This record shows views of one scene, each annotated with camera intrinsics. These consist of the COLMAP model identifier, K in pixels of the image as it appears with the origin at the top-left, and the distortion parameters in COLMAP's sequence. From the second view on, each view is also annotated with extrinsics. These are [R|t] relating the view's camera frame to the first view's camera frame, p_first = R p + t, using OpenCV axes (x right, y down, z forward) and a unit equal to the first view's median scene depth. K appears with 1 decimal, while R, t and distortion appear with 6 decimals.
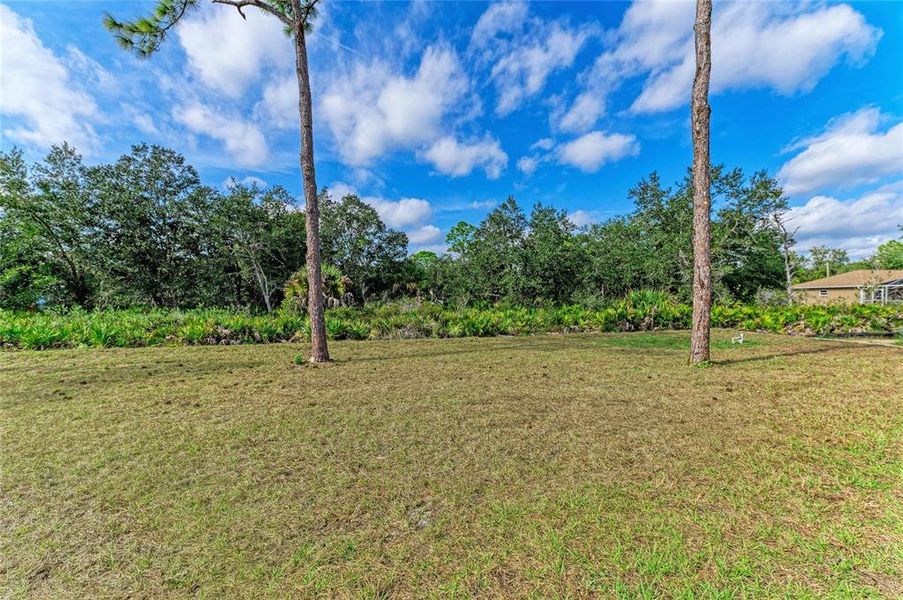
lens RADIAL K [[402.7, 0, 454.0], [0, 402.7, 305.5], [0, 0, 1]] dist [-0.004088, -0.000340]
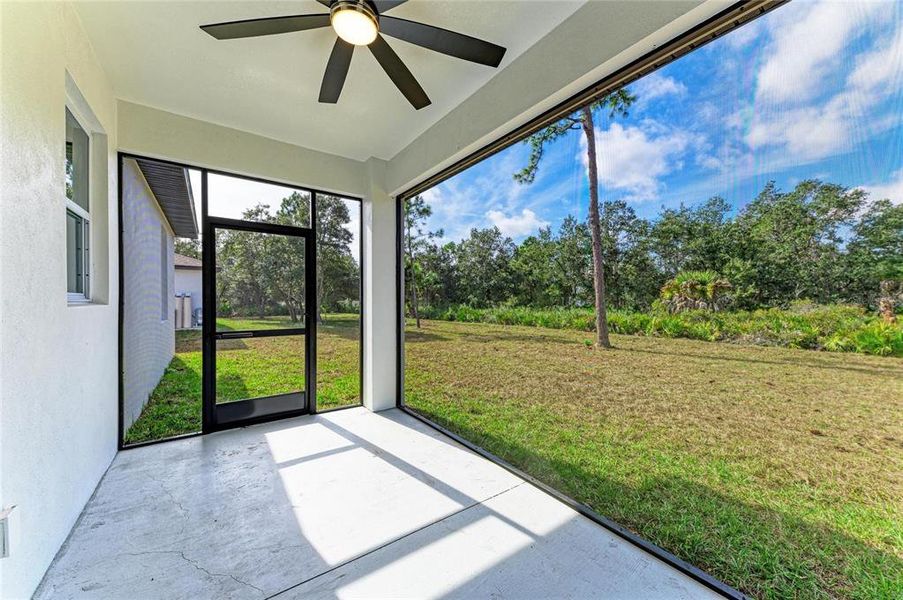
lens RADIAL K [[333.1, 0, 455.7], [0, 333.1, 304.4], [0, 0, 1]] dist [0.002066, -0.003061]
pose [[0.297992, 0.008115, -0.954534, 0.313626], [-0.014100, 0.999892, 0.004099, -0.003616], [0.954464, 0.012237, 0.298075, 0.080573]]
